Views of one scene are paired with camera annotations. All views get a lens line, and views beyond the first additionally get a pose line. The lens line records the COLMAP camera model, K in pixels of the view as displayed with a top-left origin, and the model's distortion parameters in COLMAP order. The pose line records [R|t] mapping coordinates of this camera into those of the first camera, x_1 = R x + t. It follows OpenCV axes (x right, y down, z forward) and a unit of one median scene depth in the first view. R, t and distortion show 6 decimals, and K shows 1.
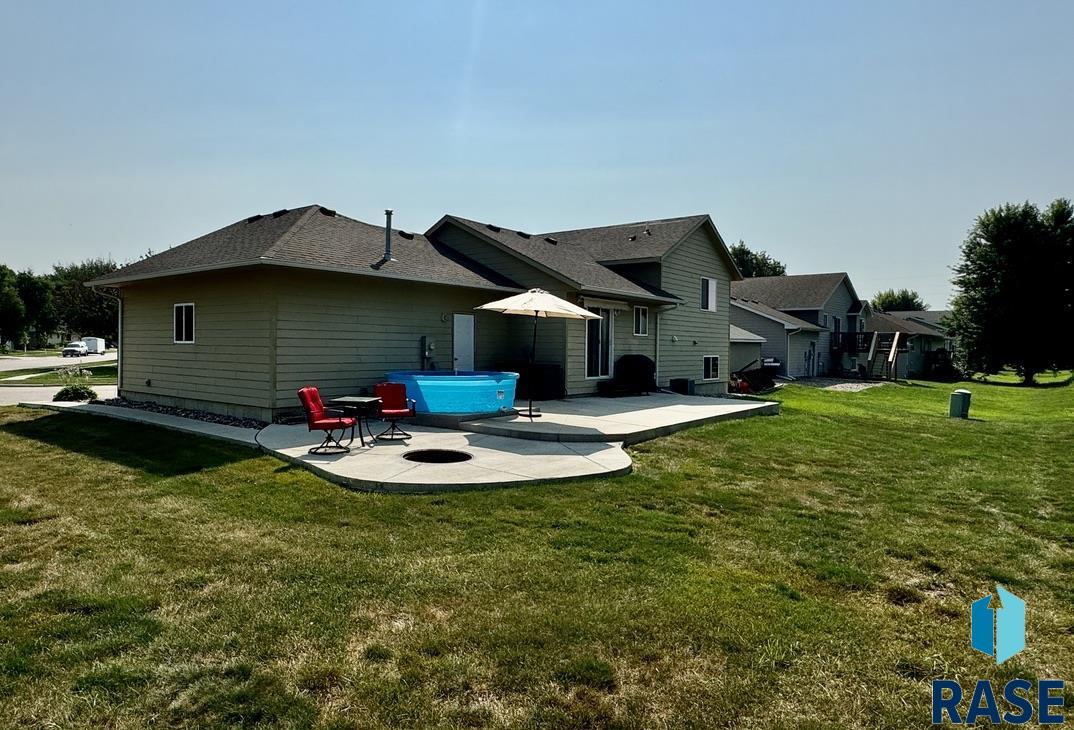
lens RADIAL K [[641.5, 0, 537.0], [0, 641.5, 365.0], [0, 0, 1]] dist [-0.000141, -0.000235]
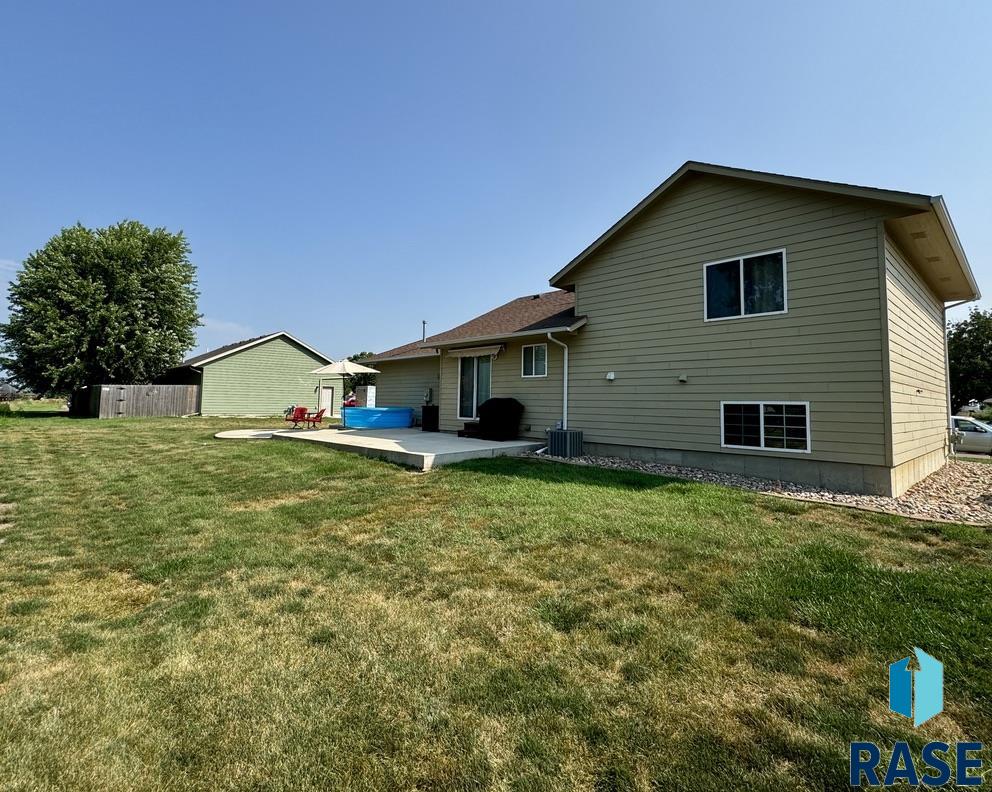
lens RADIAL K [[505.6, 0, 496.0], [0, 505.6, 396.0], [0, 0, 1]] dist [-0.000322, -0.000011]
pose [[-0.150774, -0.026375, -0.988216, 0.868952], [-0.040752, 0.998960, -0.020444, -0.003157], [0.987728, 0.037189, -0.151692, 1.068338]]
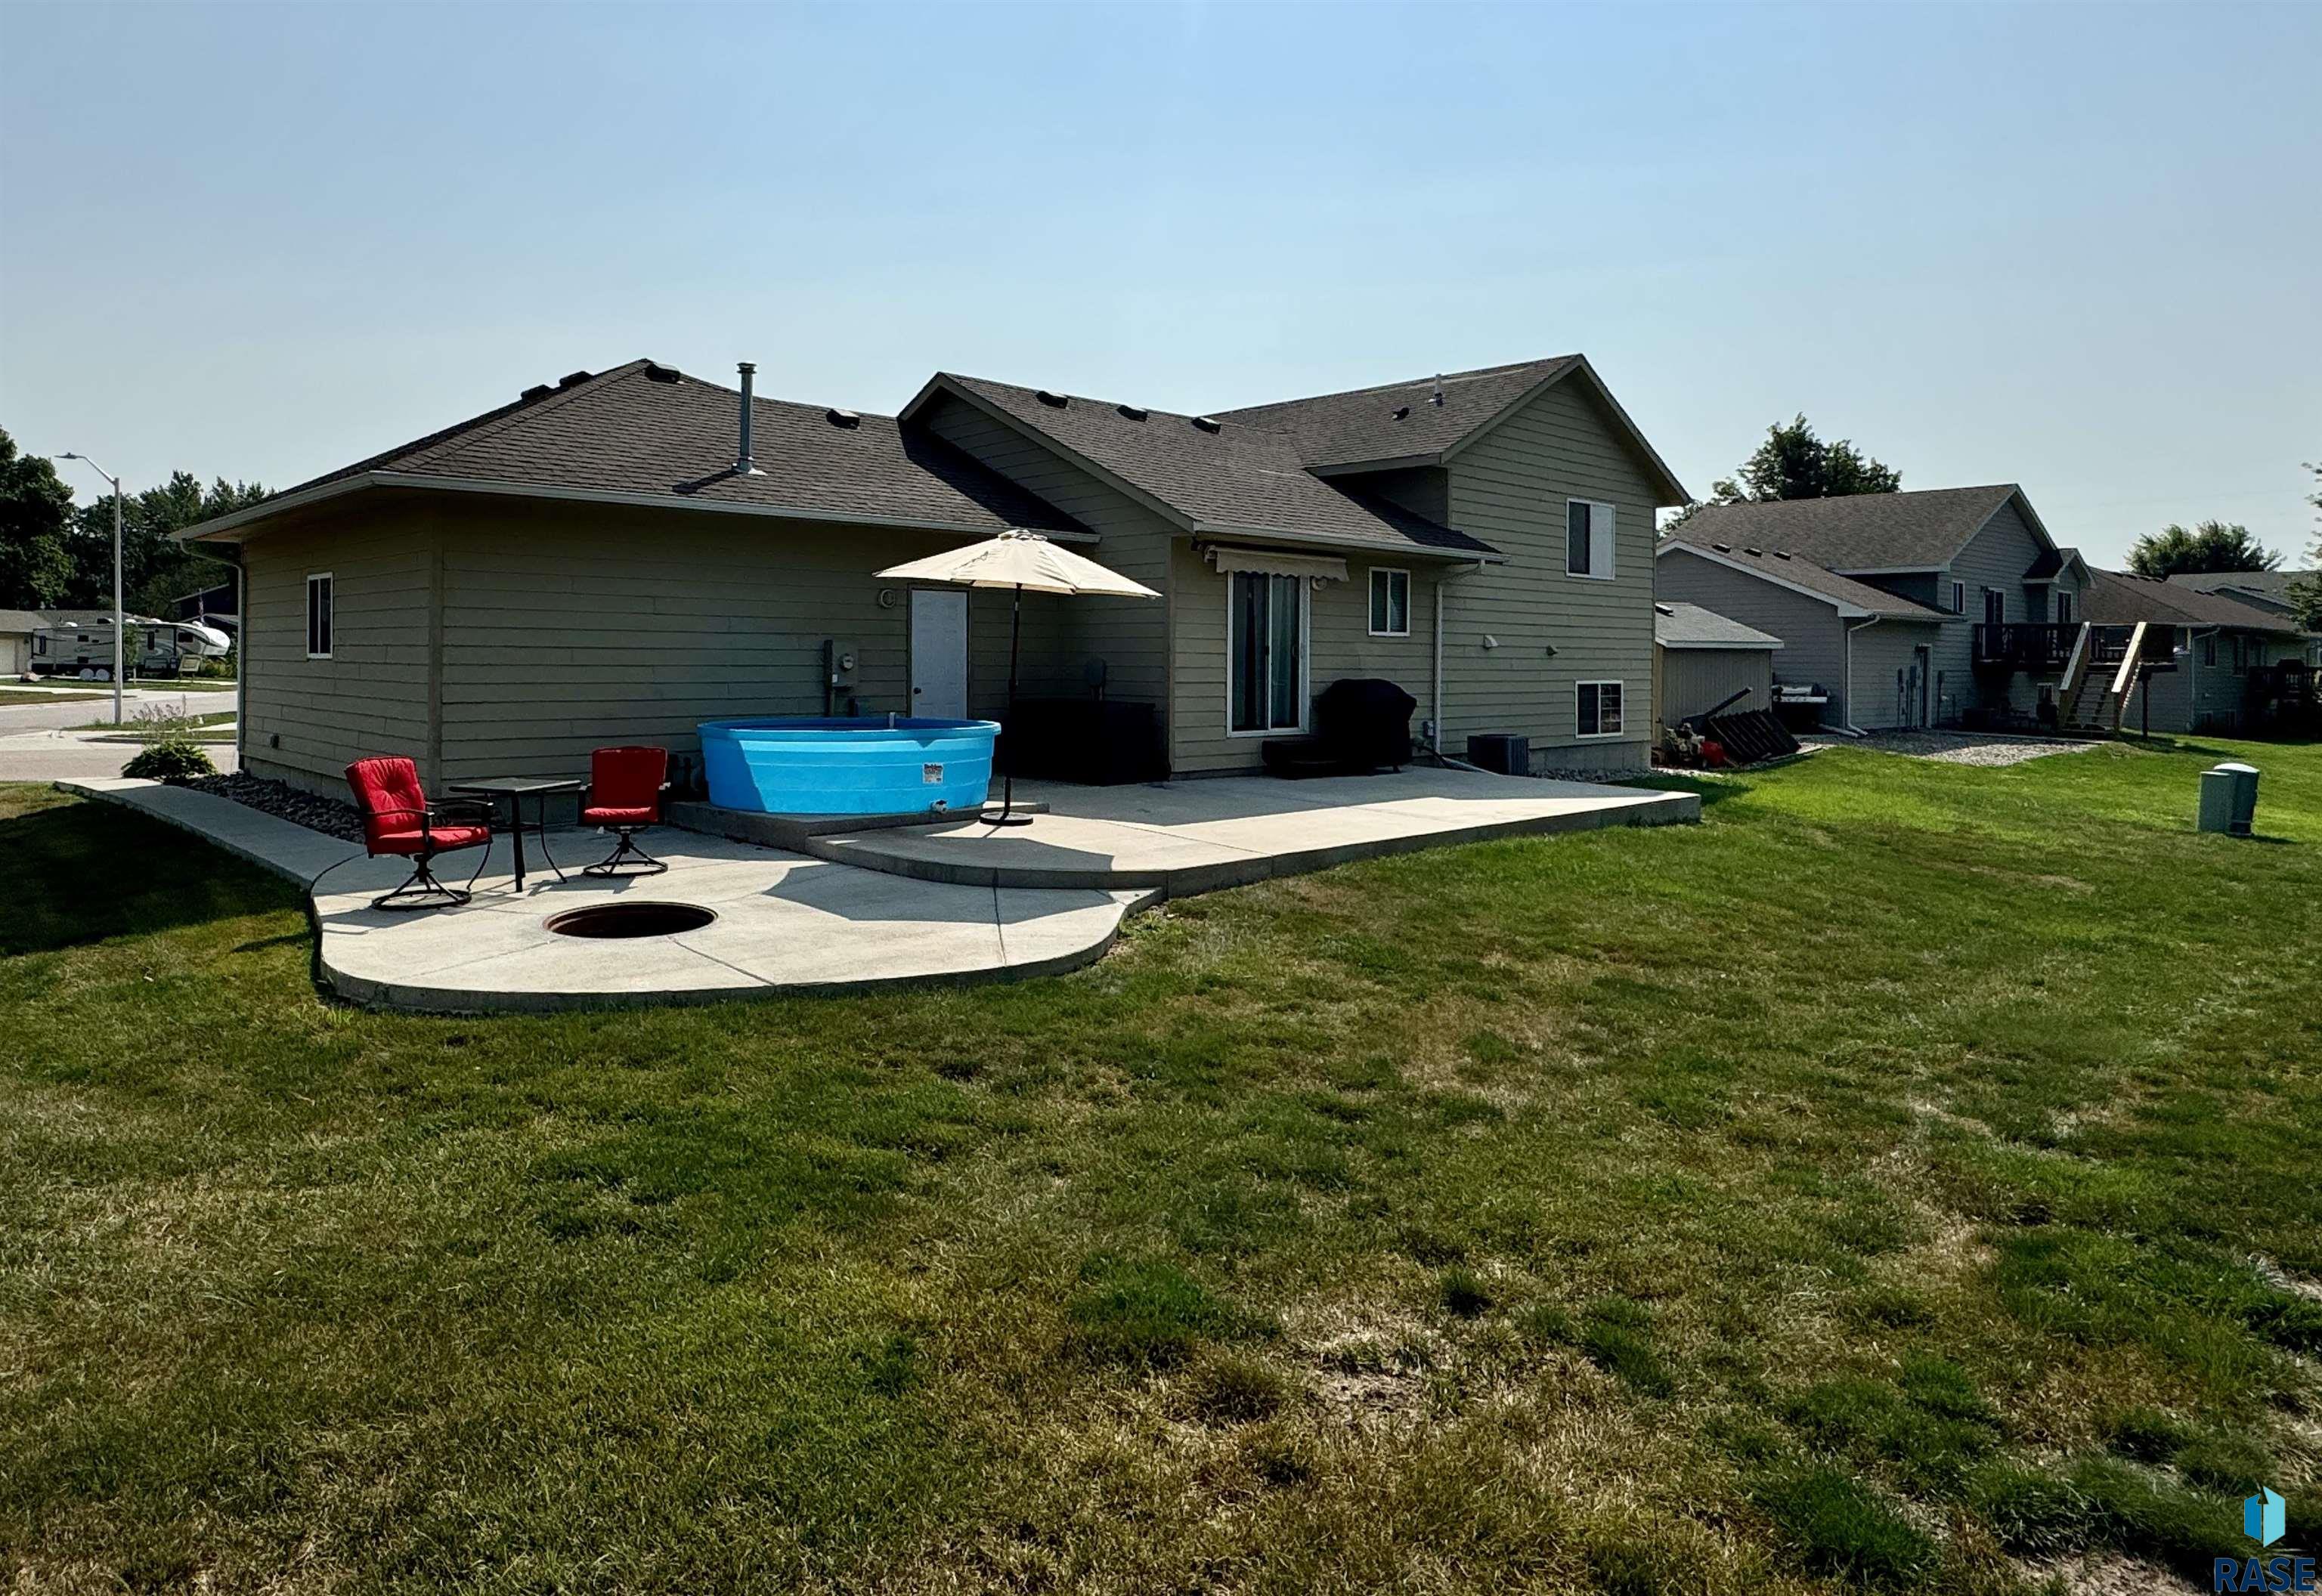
lens RADIAL K [[1377.7, 0, 1158.5], [0, 1377.7, 674.5], [0, 0, 1]] dist [0.000609, 0.000182]
pose [[0.990757, -0.002431, -0.135625, 0.135163], [-0.000063, 0.999831, -0.018385, -0.002298], [0.135647, 0.018224, 0.990590, 0.055229]]
